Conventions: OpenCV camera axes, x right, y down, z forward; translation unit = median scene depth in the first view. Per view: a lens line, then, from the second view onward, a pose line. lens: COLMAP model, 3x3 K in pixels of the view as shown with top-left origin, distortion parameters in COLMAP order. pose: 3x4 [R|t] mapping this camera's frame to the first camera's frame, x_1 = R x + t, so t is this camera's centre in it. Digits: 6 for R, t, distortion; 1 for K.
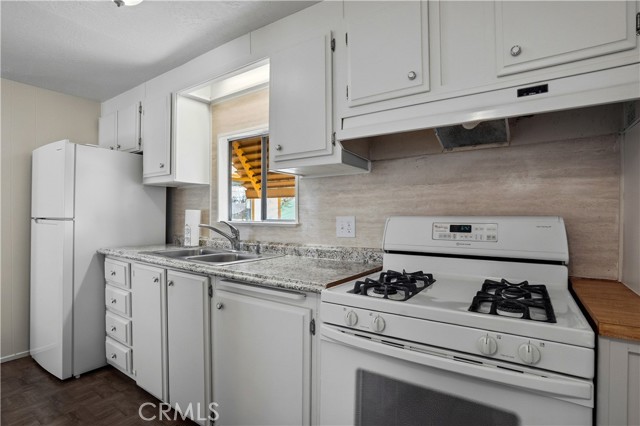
lens RADIAL K [[315.8, 0, 320.4], [0, 315.8, 211.7], [0, 0, 1]] dist [-0.050374, 0.015432]
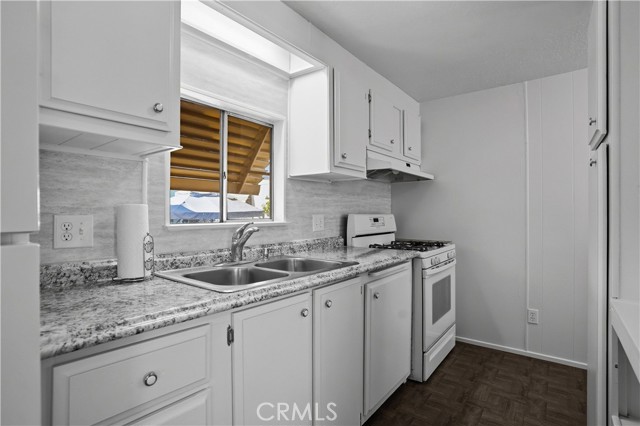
lens RADIAL K [[315.8, 0, 318.6], [0, 315.8, 216.3], [0, 0, 1]] dist [-0.050374, 0.015432]
pose [[0.067583, -0.015327, 0.997596, -1.201087], [-0.014172, 0.999766, 0.016320, 0.001309], [-0.997613, -0.015241, 0.067350, 0.930789]]
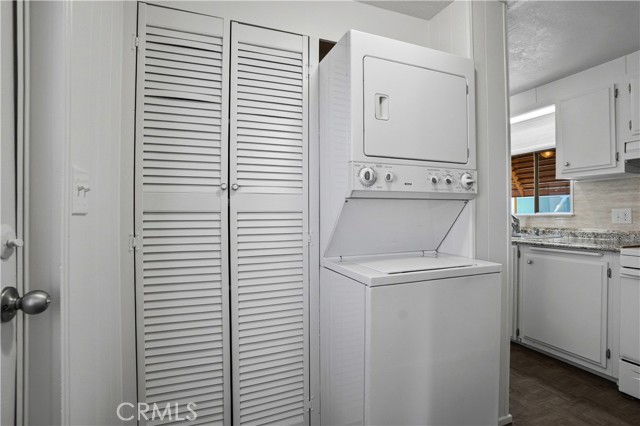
lens RADIAL K [[315.8, 0, 317.0], [0, 315.8, 213.3], [0, 0, 1]] dist [-0.050374, 0.015432]
pose [[0.827926, -0.003597, -0.560826, -0.277563], [0.011499, 0.999878, 0.010563, 0.006203], [0.560720, -0.015194, 0.827866, -0.853308]]
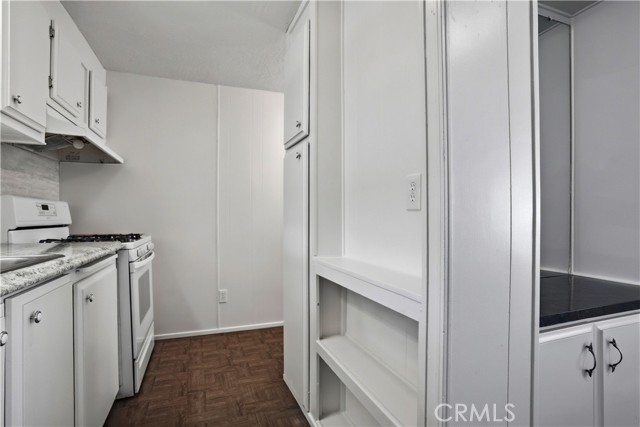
lens RADIAL K [[315.8, 0, 319.4], [0, 315.8, 217.5], [0, 0, 1]] dist [-0.050374, 0.015432]
pose [[-0.819426, -0.007651, 0.573134, -1.060783], [-0.014372, 0.999871, -0.007200, 0.069495], [-0.573005, -0.014137, -0.819430, 1.084464]]
